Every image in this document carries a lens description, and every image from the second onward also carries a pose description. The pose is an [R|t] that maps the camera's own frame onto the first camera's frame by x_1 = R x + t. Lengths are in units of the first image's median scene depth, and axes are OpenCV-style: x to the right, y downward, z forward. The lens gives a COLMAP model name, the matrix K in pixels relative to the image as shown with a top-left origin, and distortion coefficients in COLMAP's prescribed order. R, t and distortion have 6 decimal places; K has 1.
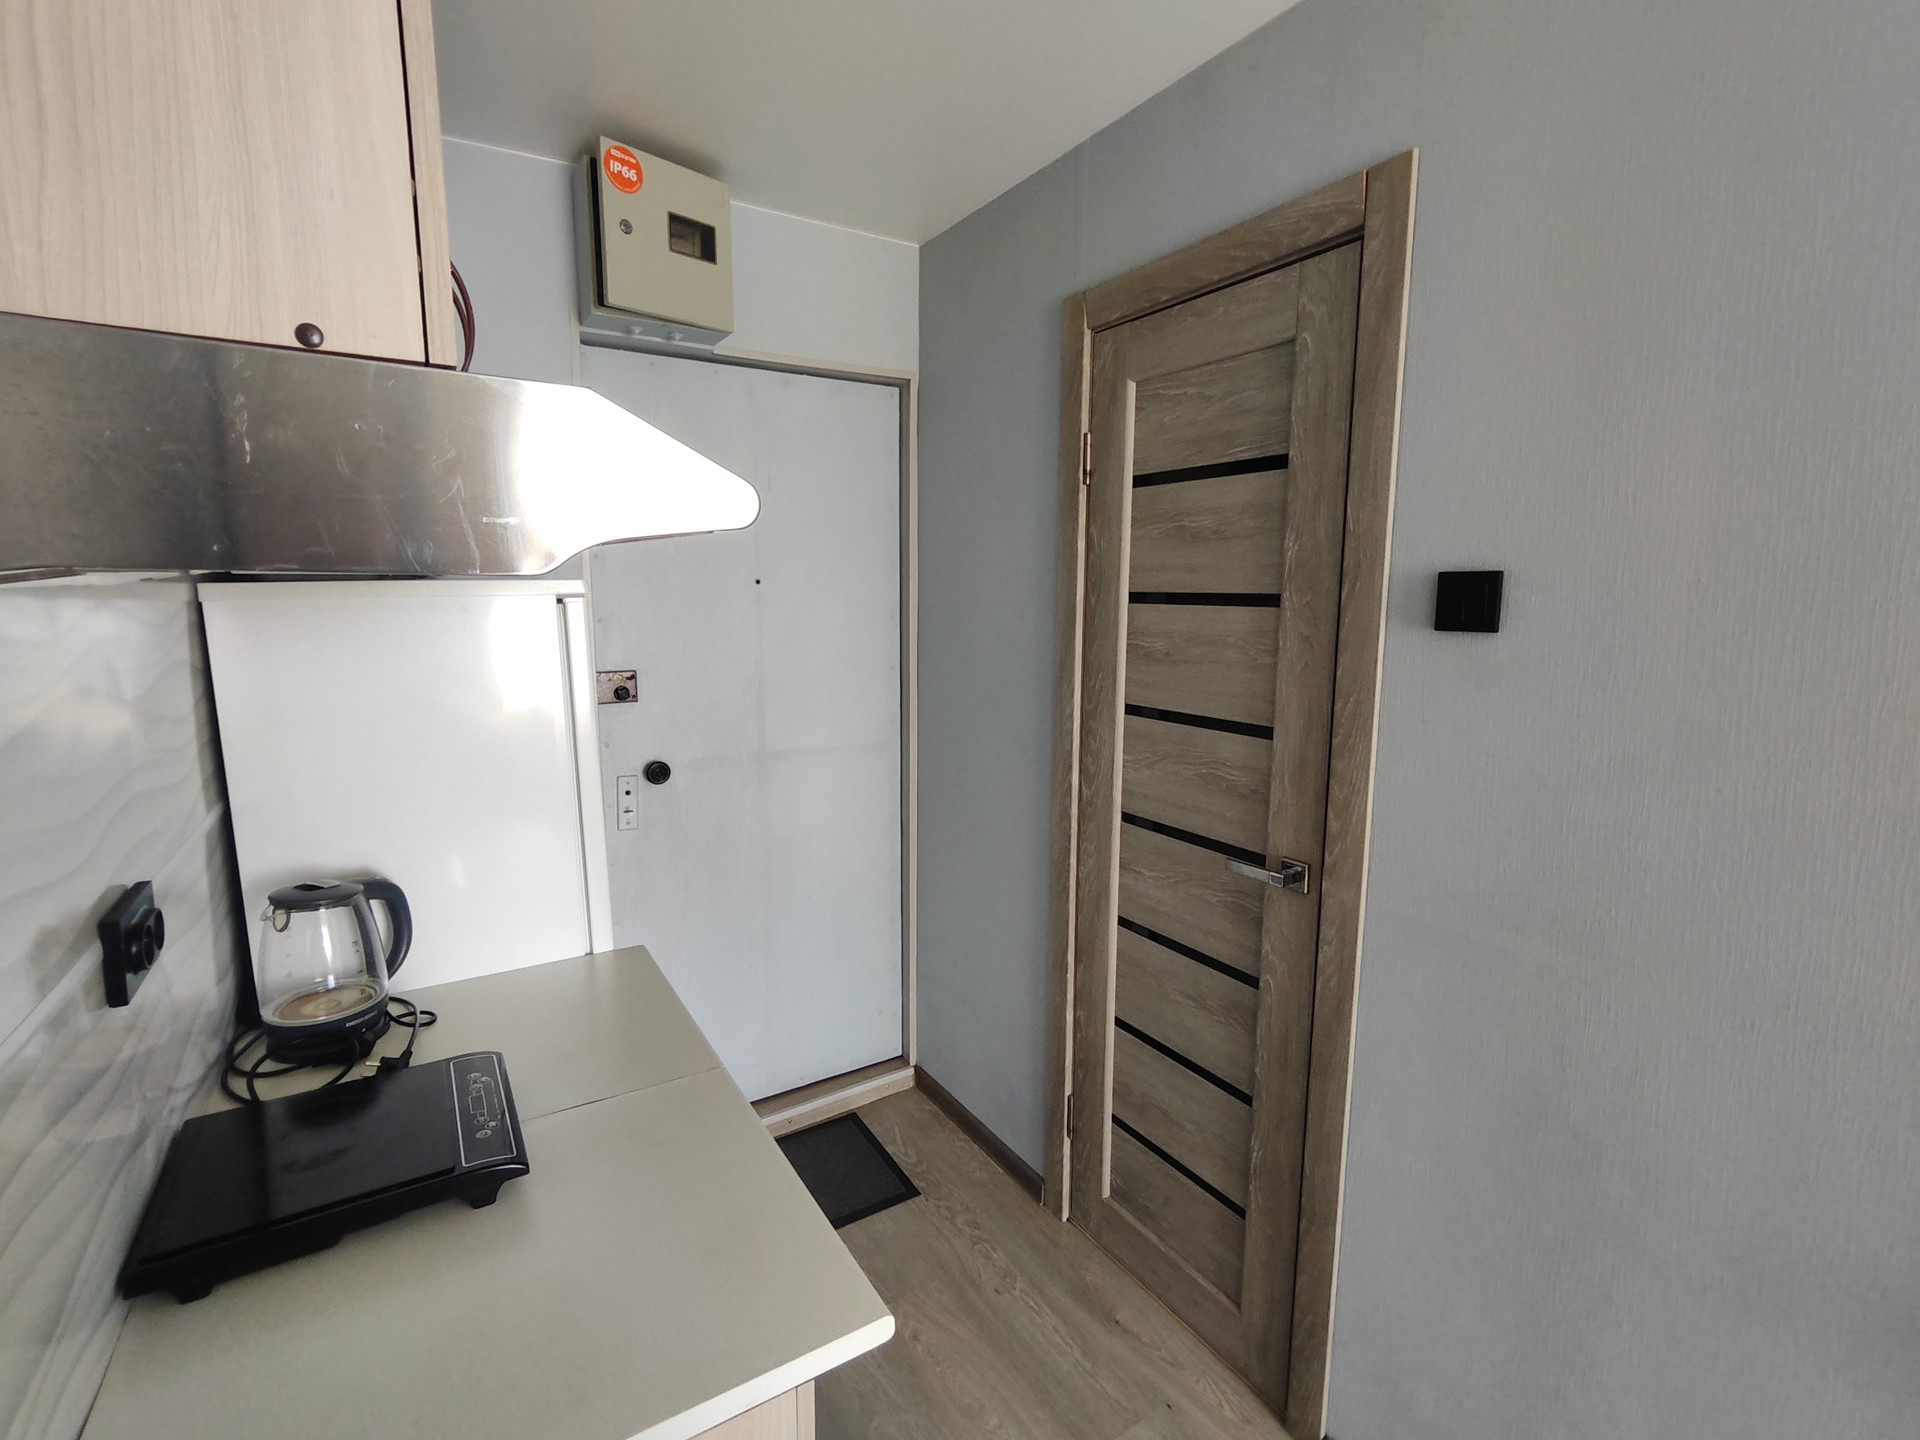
lens RADIAL K [[892.7, 0, 954.2], [0, 892.7, 719.2], [0, 0, 1]] dist [0.001136, 0.000025]
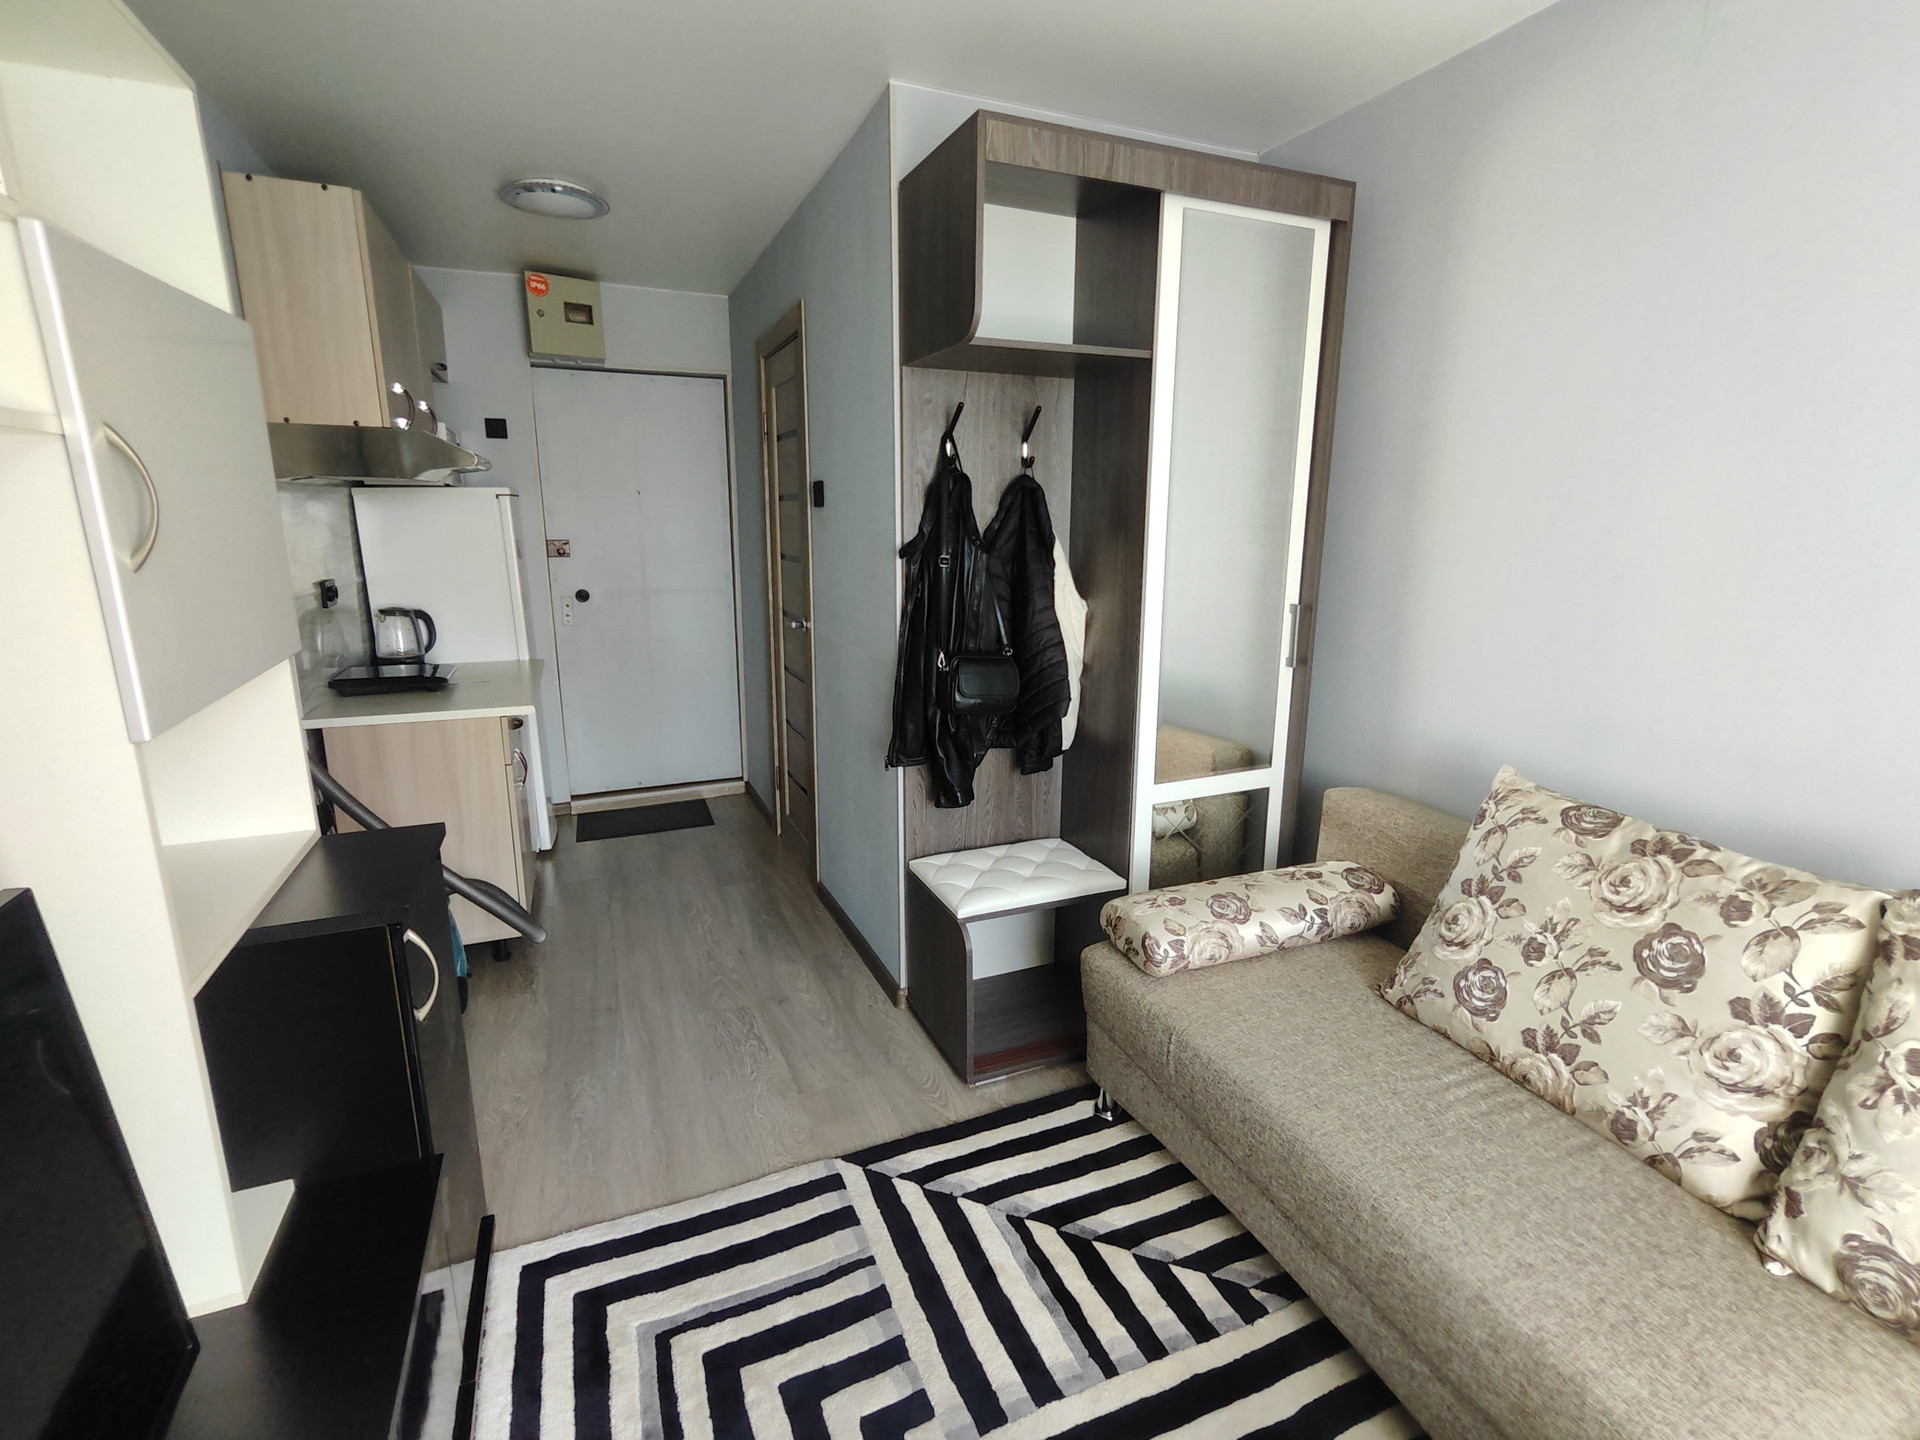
lens RADIAL K [[892.7, 0, 954.2], [0, 892.7, 719.2], [0, 0, 1]] dist [0.001136, 0.000025]
pose [[0.988651, 0.035680, -0.145929, 0.896313], [-0.024751, 0.996798, 0.076031, 0.193410], [0.148175, -0.071556, 0.986369, -0.936452]]
